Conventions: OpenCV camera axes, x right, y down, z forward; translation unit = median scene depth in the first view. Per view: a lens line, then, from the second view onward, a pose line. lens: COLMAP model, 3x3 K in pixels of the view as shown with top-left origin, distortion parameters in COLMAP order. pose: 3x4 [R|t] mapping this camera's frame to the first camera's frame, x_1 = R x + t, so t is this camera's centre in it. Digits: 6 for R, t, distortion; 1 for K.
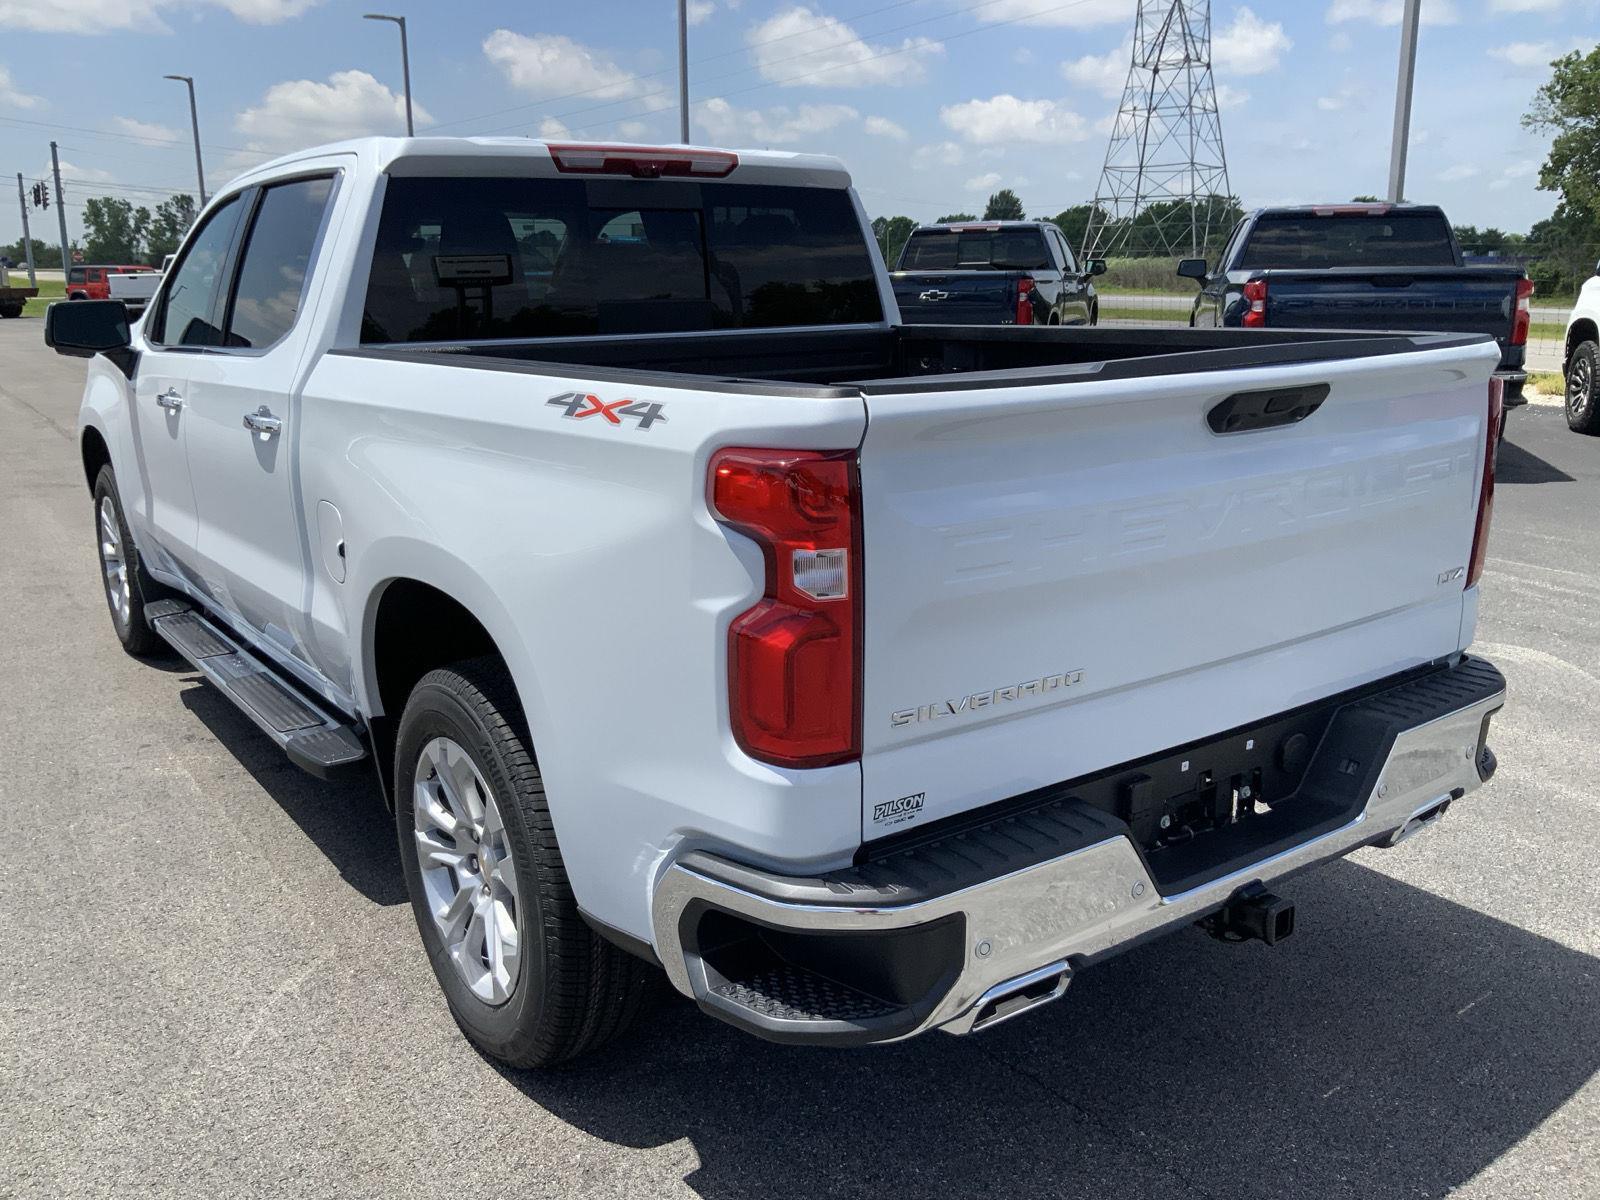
lens RADIAL K [[1323.1, 0, 800.0], [0, 1323.1, 600.0], [0, 0, 1]] dist [0.057446, -0.117861]
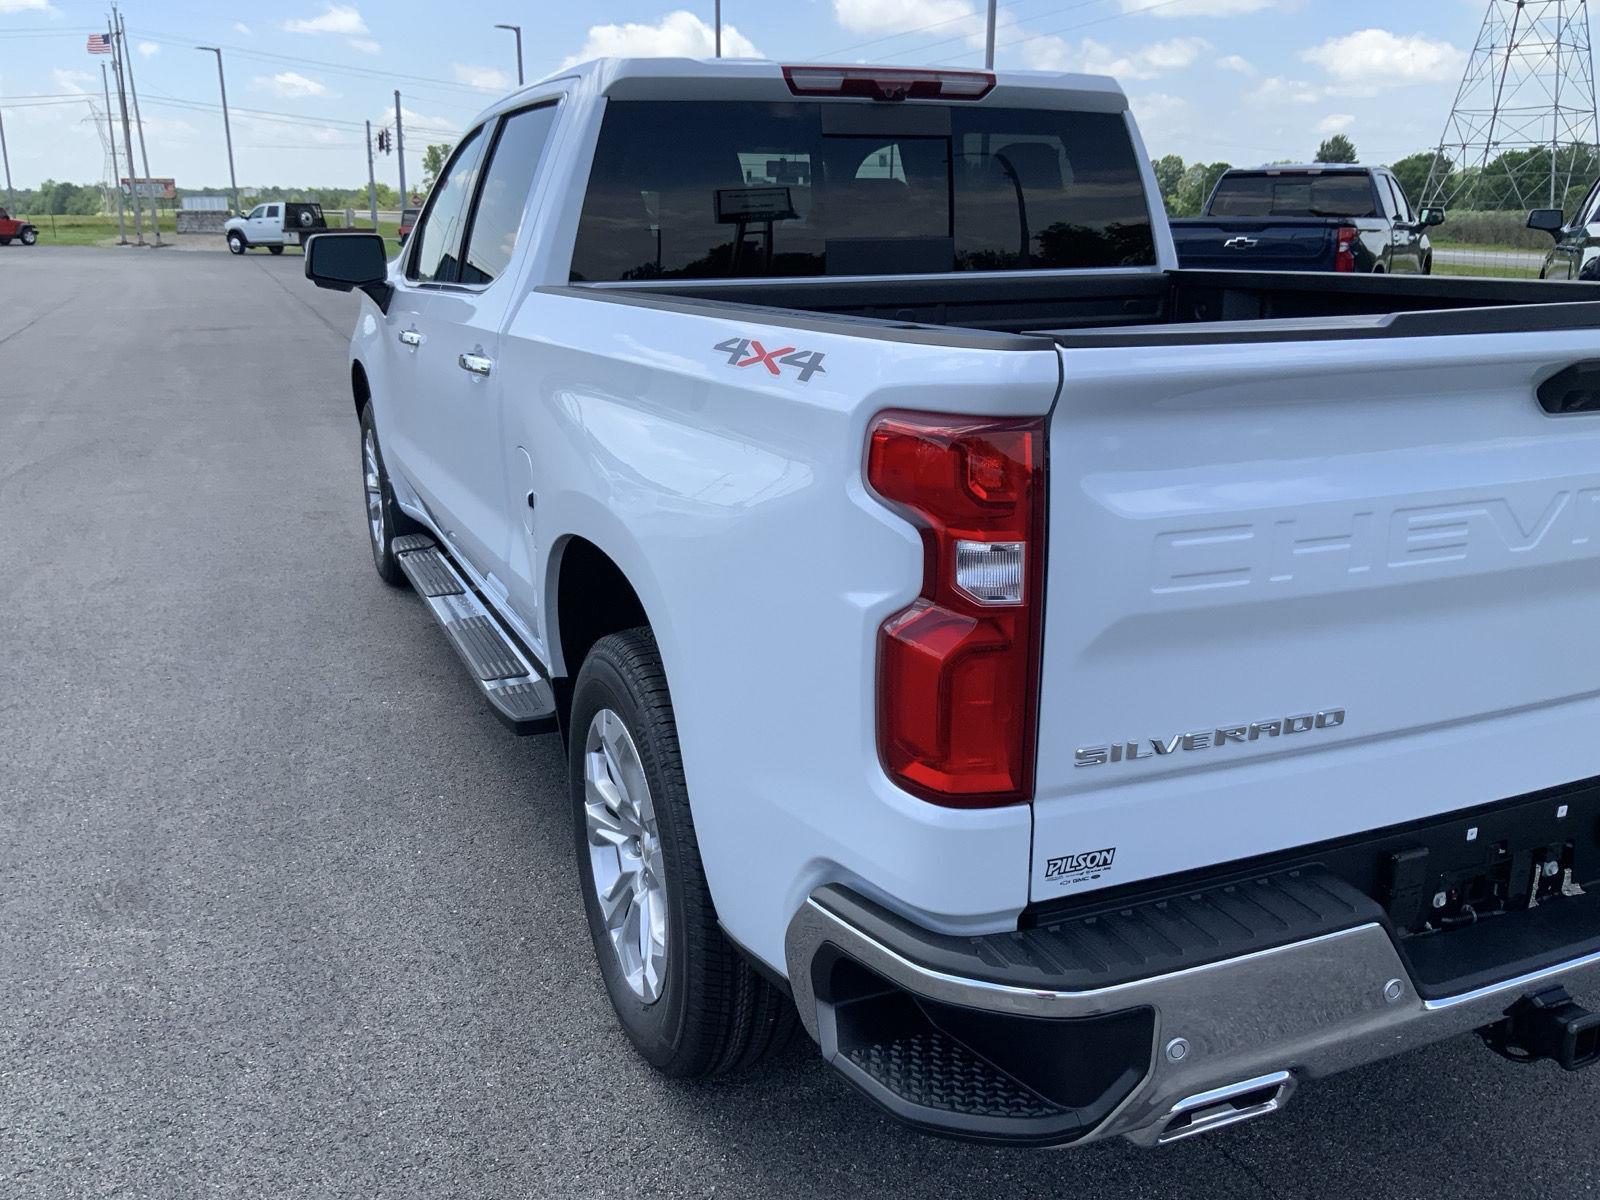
lens RADIAL K [[1328.1, 0, 797.3], [0, 1328.1, 603.8], [0, 0, 1]] dist [0.079490, -0.185861]
pose [[0.976607, 0.067039, -0.204313, 0.045137], [-0.059198, 0.997265, 0.044259, -0.019594], [0.206721, -0.031128, 0.977905, 0.126850]]
